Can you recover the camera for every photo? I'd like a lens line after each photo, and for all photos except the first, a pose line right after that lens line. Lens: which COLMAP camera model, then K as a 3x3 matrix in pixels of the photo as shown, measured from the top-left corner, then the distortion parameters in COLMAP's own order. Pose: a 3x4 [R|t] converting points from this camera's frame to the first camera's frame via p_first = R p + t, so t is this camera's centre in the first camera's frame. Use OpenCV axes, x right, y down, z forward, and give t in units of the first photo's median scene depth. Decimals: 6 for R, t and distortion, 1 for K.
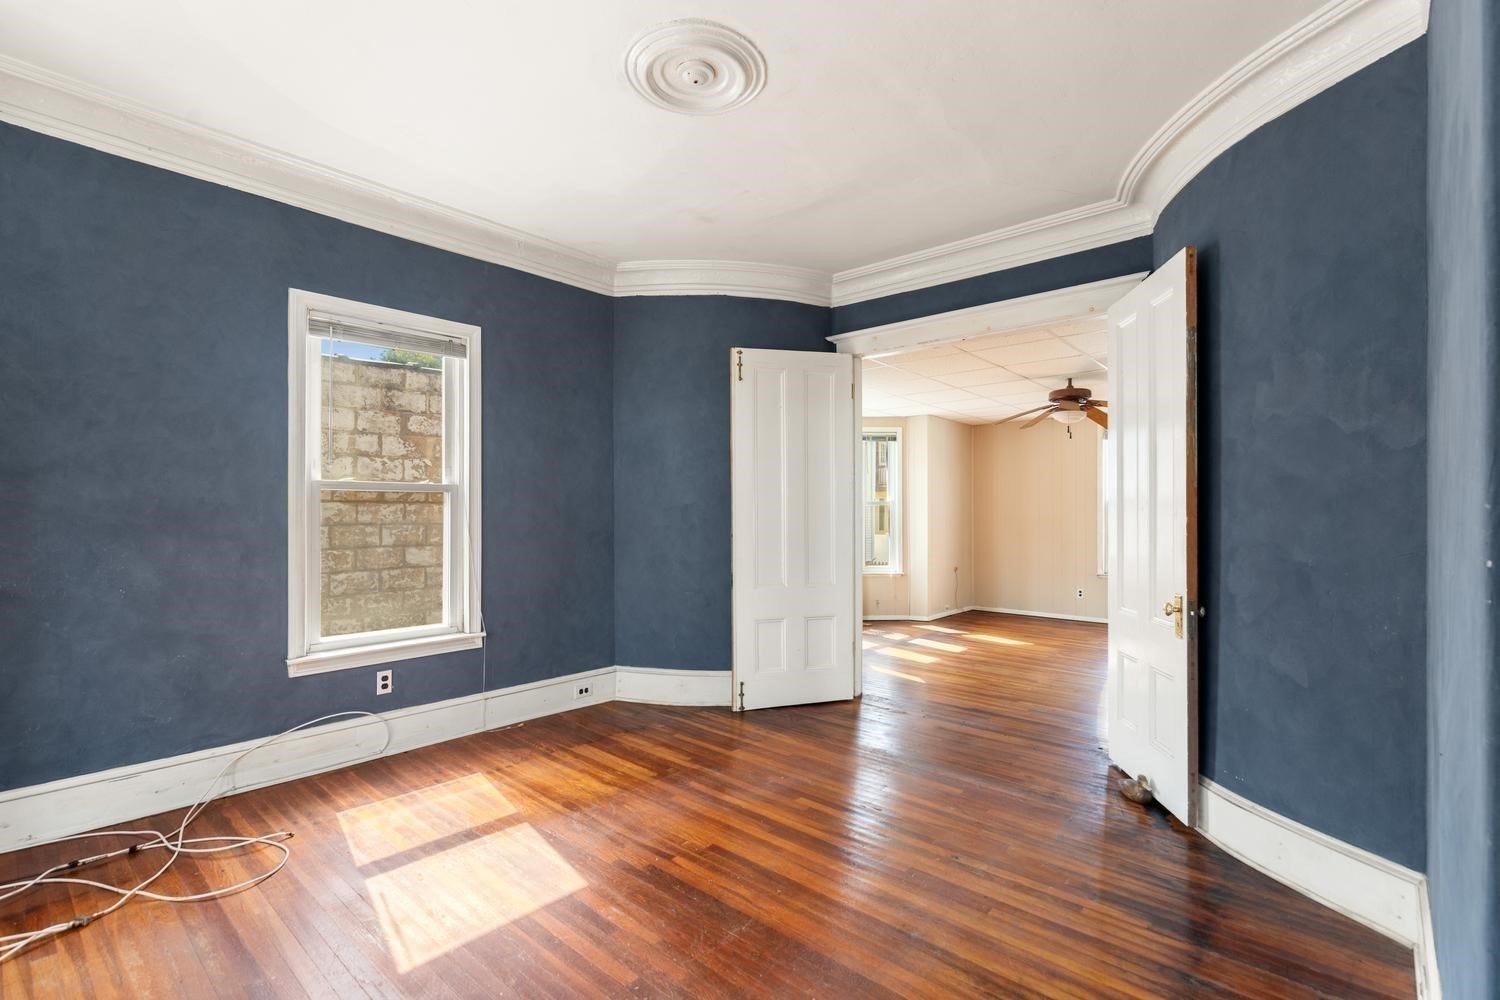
lens RADIAL K [[689.0, 0, 743.5], [0, 689.0, 512.5], [0, 0, 1]] dist [0.010289, -0.000099]
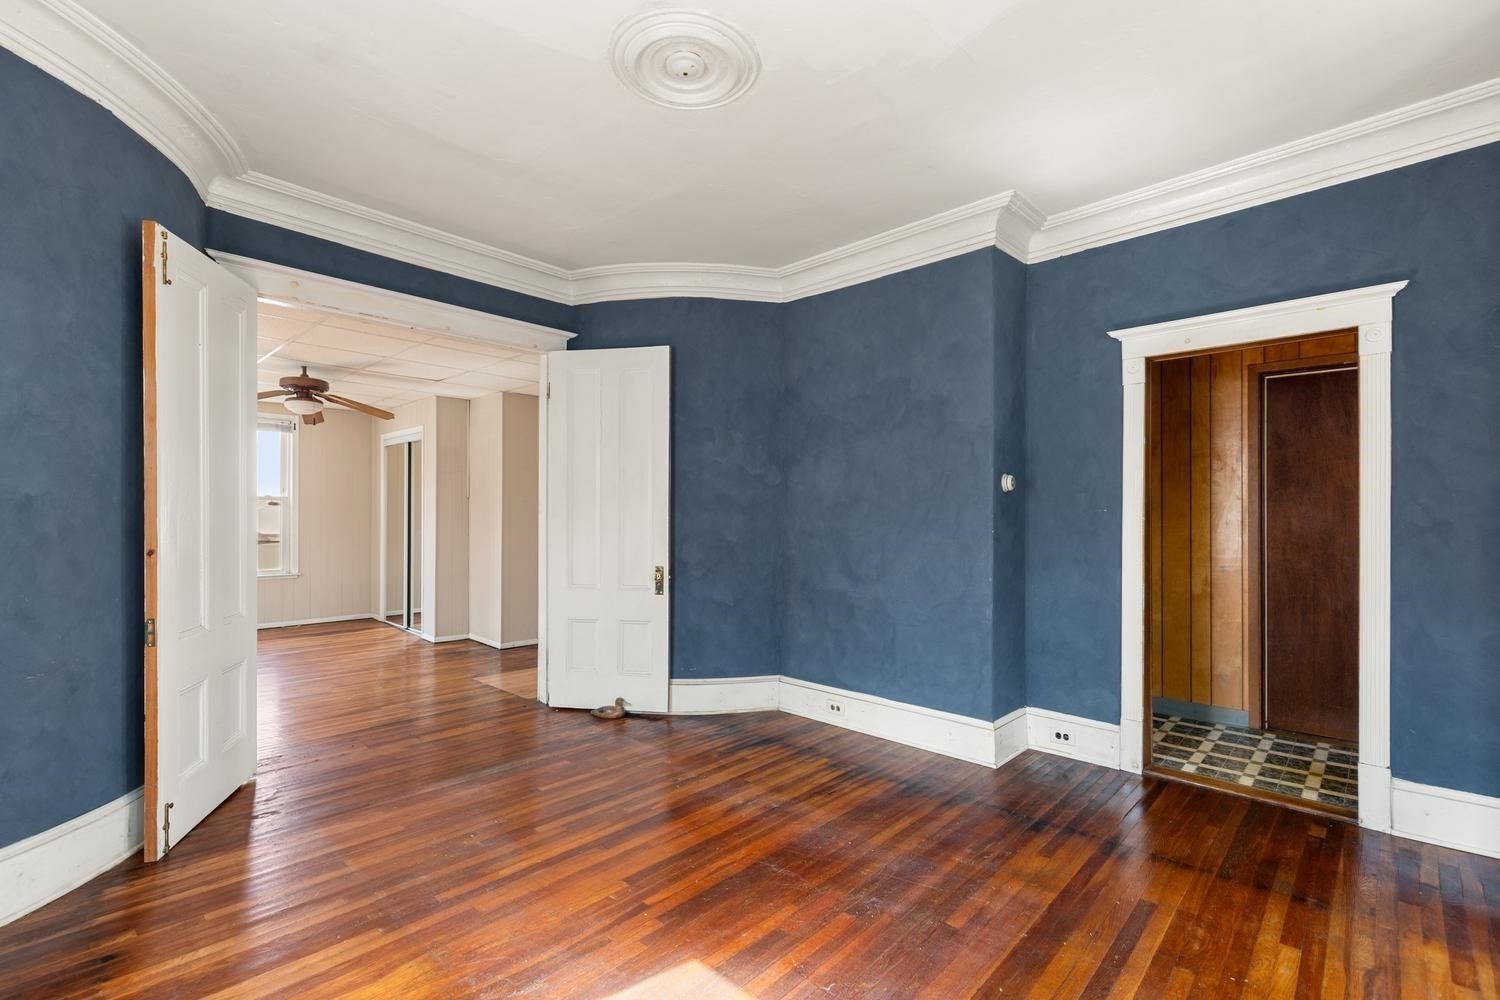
lens RADIAL K [[689.0, 0, 742.9], [0, 689.0, 505.4], [0, 0, 1]] dist [0.010289, -0.000099]
pose [[0.011154, 0.007942, 0.999906, -0.882067], [-0.007970, 0.999937, -0.007854, -0.007602], [-0.999906, -0.007882, 0.011216, 0.768103]]
